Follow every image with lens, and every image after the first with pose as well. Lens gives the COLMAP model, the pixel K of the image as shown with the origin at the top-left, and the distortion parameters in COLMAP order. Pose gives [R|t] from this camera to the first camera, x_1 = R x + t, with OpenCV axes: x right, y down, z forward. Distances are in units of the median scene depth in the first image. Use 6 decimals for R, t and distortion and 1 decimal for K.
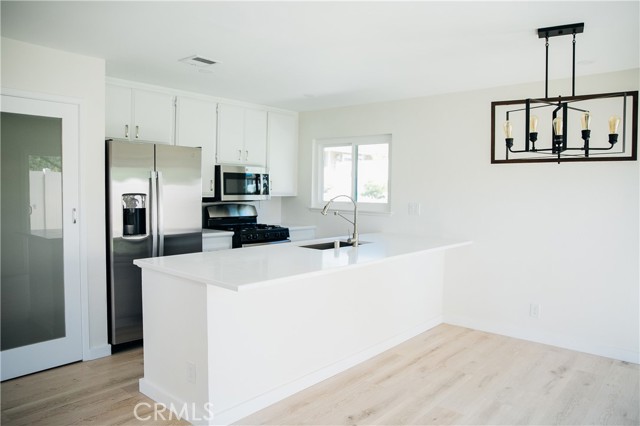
lens RADIAL K [[449.8, 0, 308.8], [0, 449.8, 208.4], [0, 0, 1]] dist [-0.115233, 0.090997]
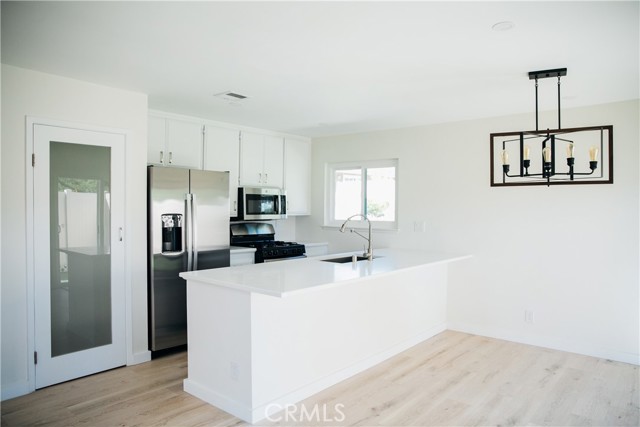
lens RADIAL K [[434.9, 0, 320.0], [0, 434.9, 213.5], [0, 0, 1]] dist [-0.119542, 0.099464]
pose [[0.999656, -0.005513, 0.025652, -0.052930], [0.006282, 0.999531, -0.029984, 0.000047], [-0.025475, 0.030135, 0.999221, -0.088113]]
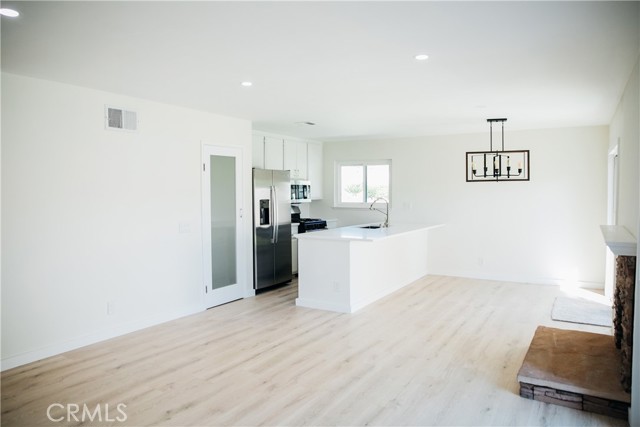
lens RADIAL K [[434.9, 0, 320.0], [0, 434.9, 213.5], [0, 0, 1]] dist [-0.119542, 0.099464]
pose [[0.984061, -0.023905, 0.176215, -0.501814], [0.022696, 0.999703, 0.008871, 0.010147], [-0.176375, -0.004731, 0.984312, -0.695125]]
